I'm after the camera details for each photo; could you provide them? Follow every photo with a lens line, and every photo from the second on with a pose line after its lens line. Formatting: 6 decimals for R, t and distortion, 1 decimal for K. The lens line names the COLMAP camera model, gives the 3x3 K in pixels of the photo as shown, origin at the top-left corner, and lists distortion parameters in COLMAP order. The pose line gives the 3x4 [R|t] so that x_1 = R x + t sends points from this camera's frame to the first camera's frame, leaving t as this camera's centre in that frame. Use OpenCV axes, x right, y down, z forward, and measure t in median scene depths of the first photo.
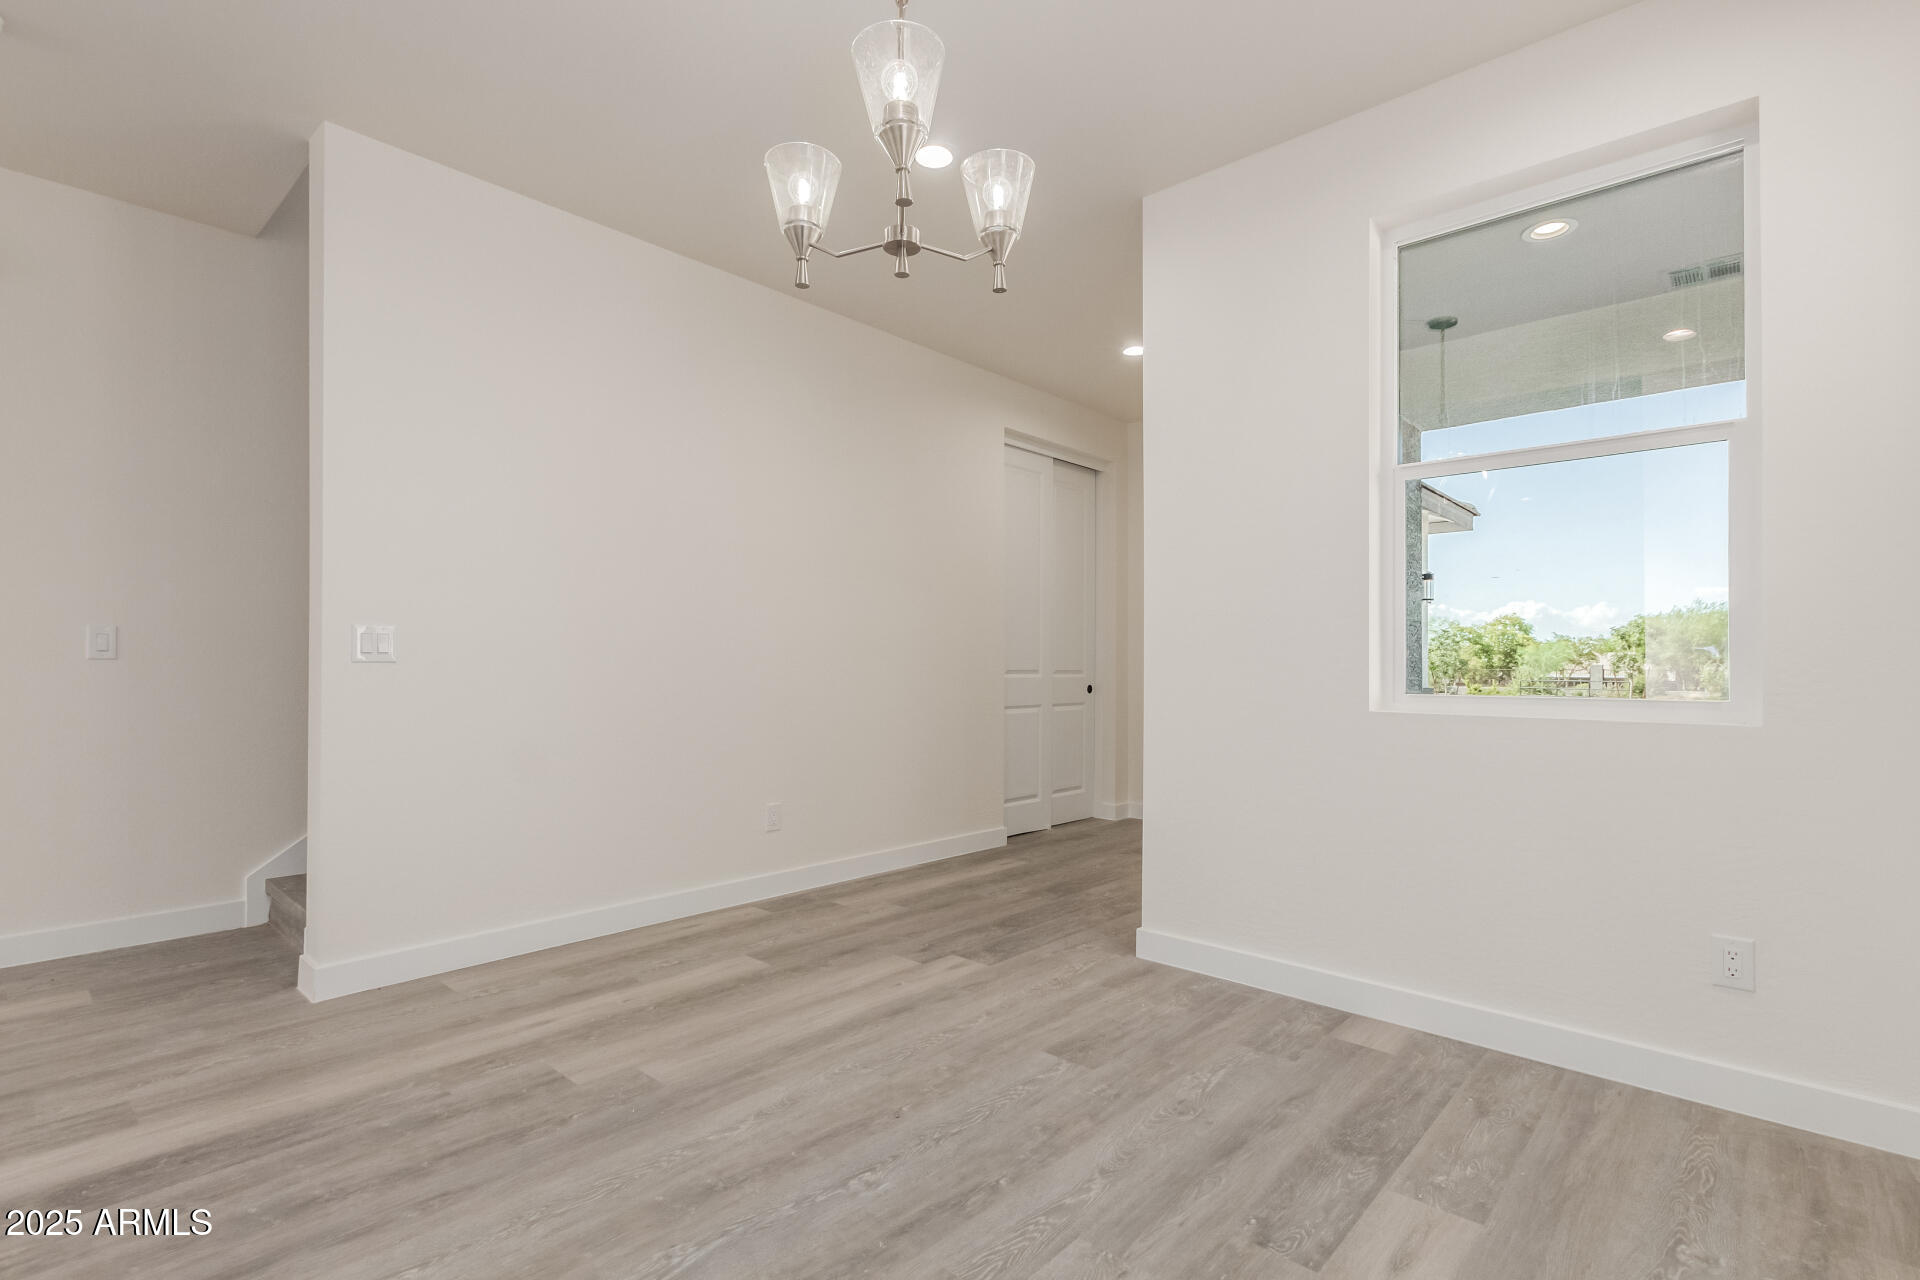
lens RADIAL K [[898.4, 0, 972.1], [0, 898.4, 671.1], [0, 0, 1]] dist [0.001963, 0.000052]
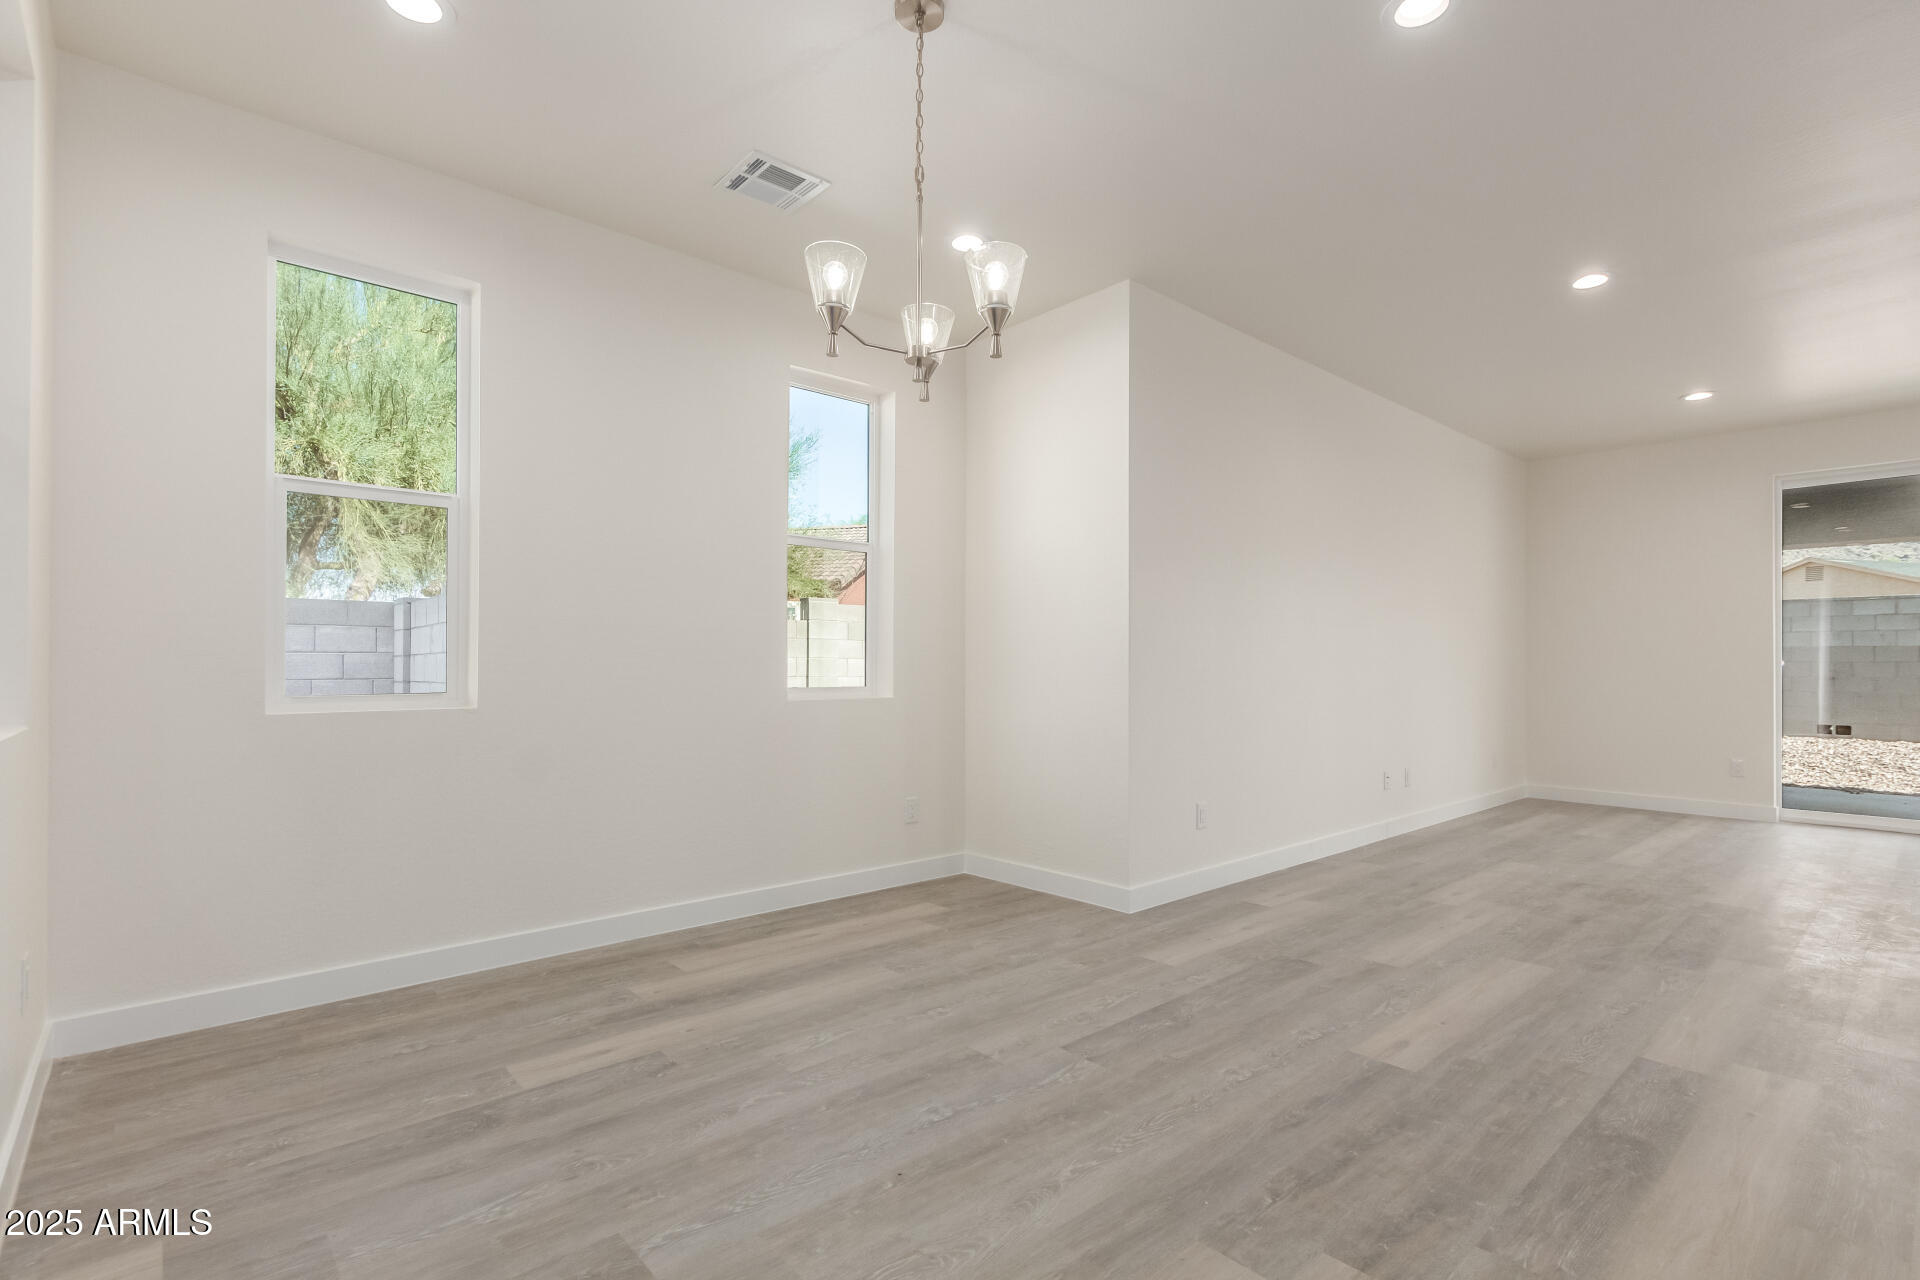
lens RADIAL K [[885.5, 0, 974.7], [0, 885.5, 665.3], [0, 0, 1]] dist [0.001309, -0.000539]
pose [[-0.994671, -0.006082, 0.102917, -0.226025], [-0.005586, 0.999971, 0.005112, -0.017409], [-0.102945, 0.004510, -0.994677, 1.722052]]
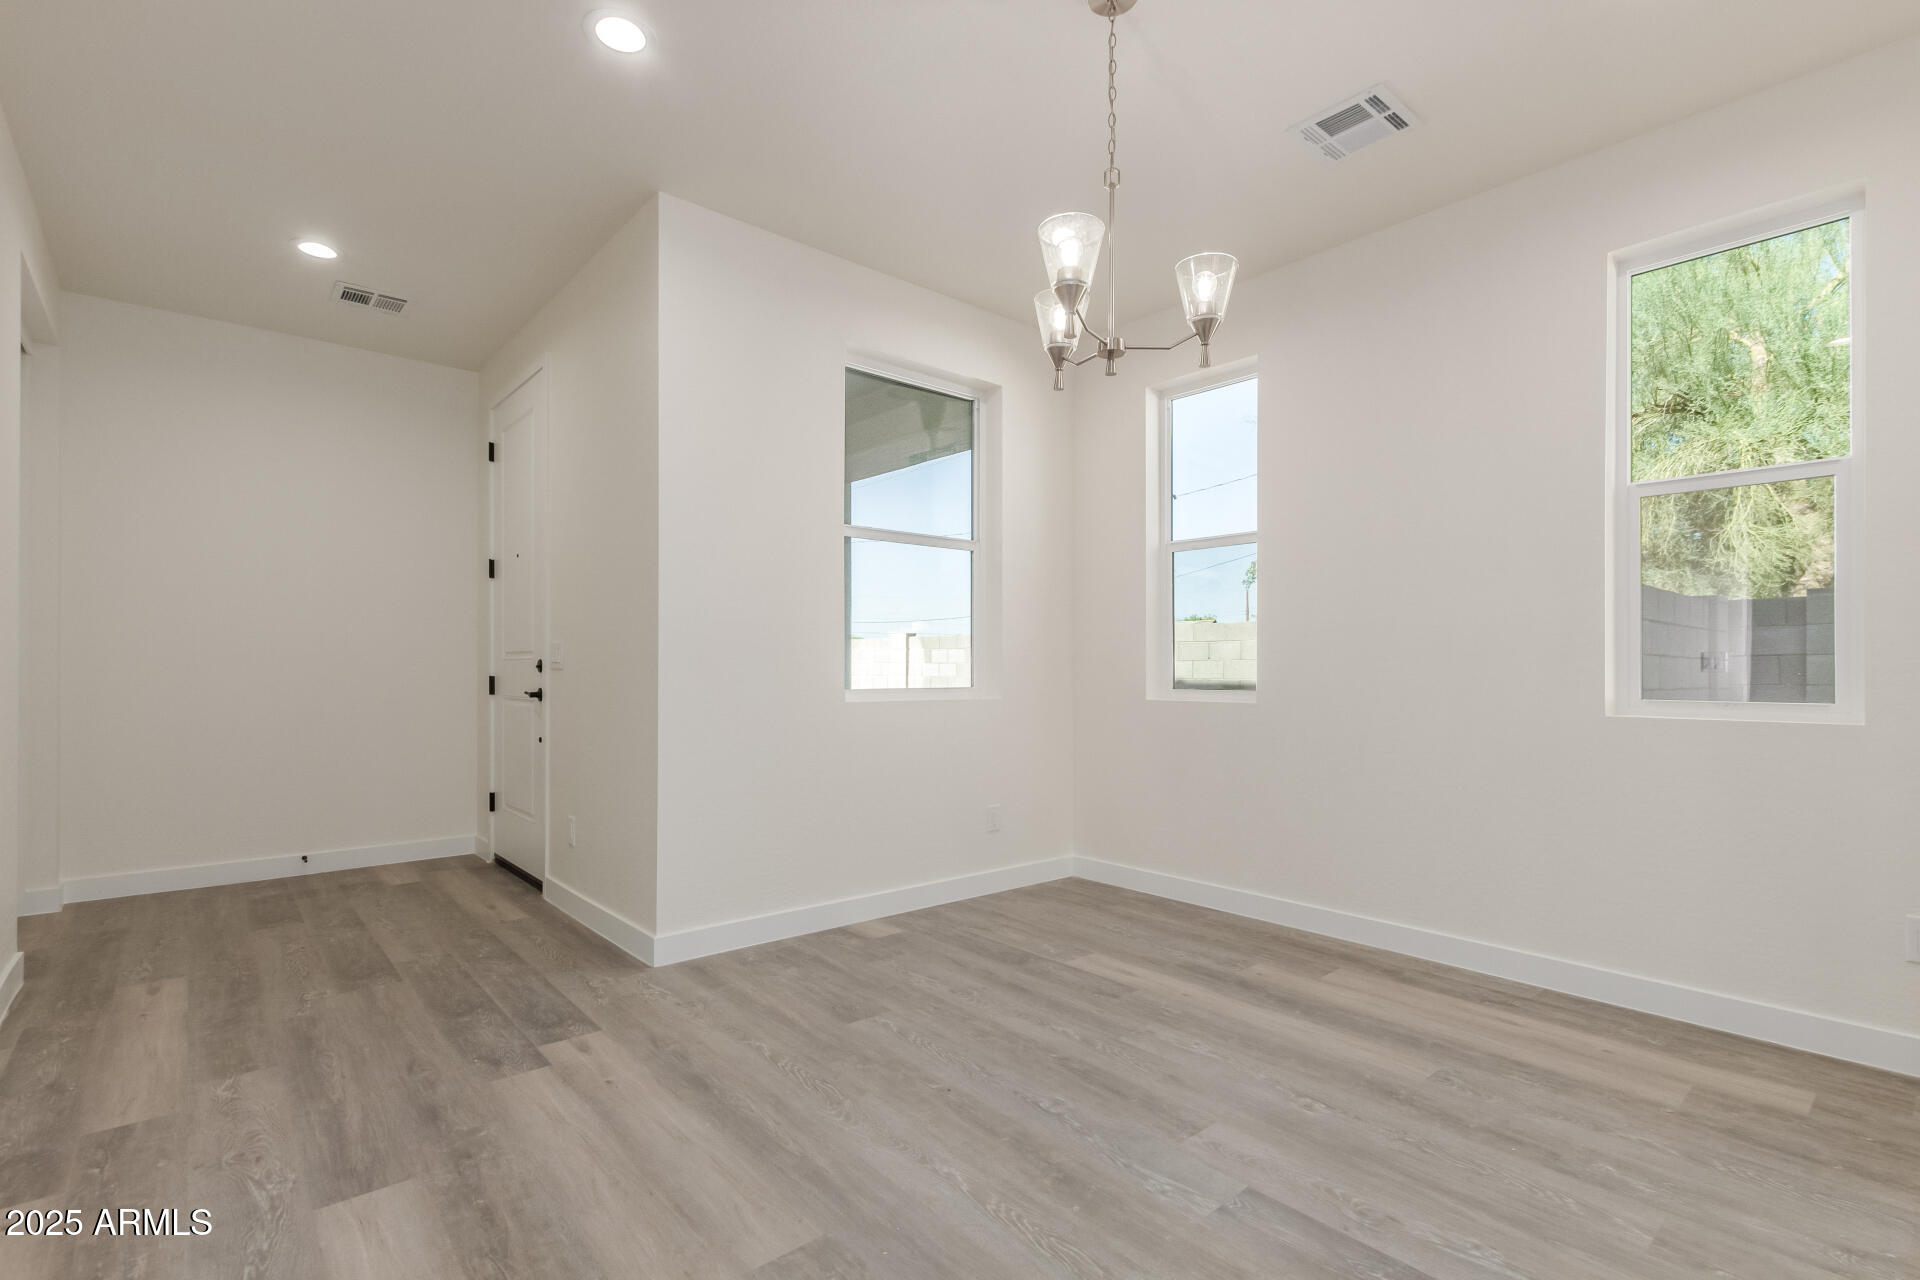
lens RADIAL K [[885.5, 0, 974.7], [0, 885.5, 665.3], [0, 0, 1]] dist [0.001309, -0.000539]
pose [[0.112685, -0.000432, 0.993631, -1.044791], [0.002234, 0.999997, 0.000182, -0.012895], [-0.993628, 0.002200, 0.112686, 0.779838]]
